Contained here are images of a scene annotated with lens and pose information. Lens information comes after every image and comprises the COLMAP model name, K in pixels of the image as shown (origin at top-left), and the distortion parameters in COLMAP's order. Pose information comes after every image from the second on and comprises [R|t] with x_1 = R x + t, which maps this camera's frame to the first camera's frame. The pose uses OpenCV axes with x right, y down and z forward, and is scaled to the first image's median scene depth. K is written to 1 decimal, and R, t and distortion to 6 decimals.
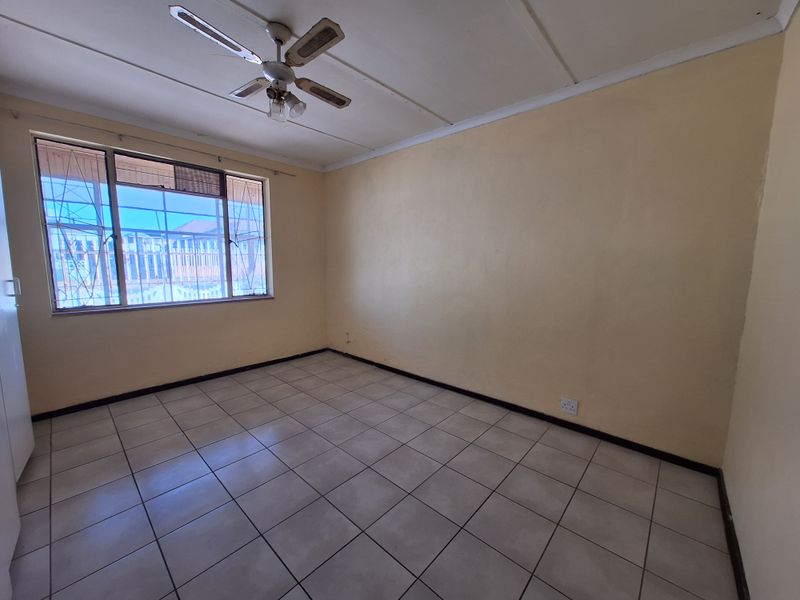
lens RADIAL K [[316.1, 0, 400.5], [0, 316.1, 302.6], [0, 0, 1]] dist [-0.001561, -0.000115]
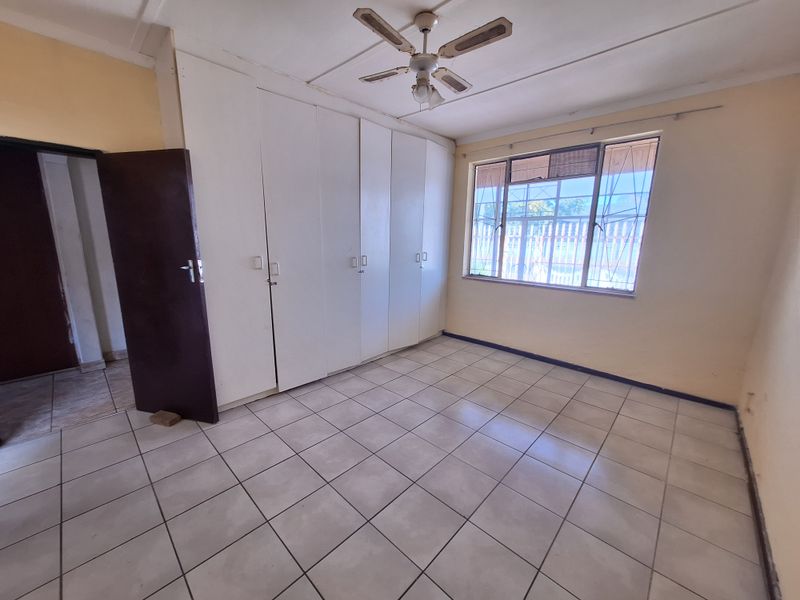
lens RADIAL K [[316.1, 0, 401.9], [0, 316.1, 302.5], [0, 0, 1]] dist [-0.001561, -0.000115]
pose [[-0.016895, 0.193858, -0.980884, 0.426533], [-0.143641, 0.970377, 0.194256, -0.086476], [0.989486, 0.144177, 0.011451, 0.563247]]
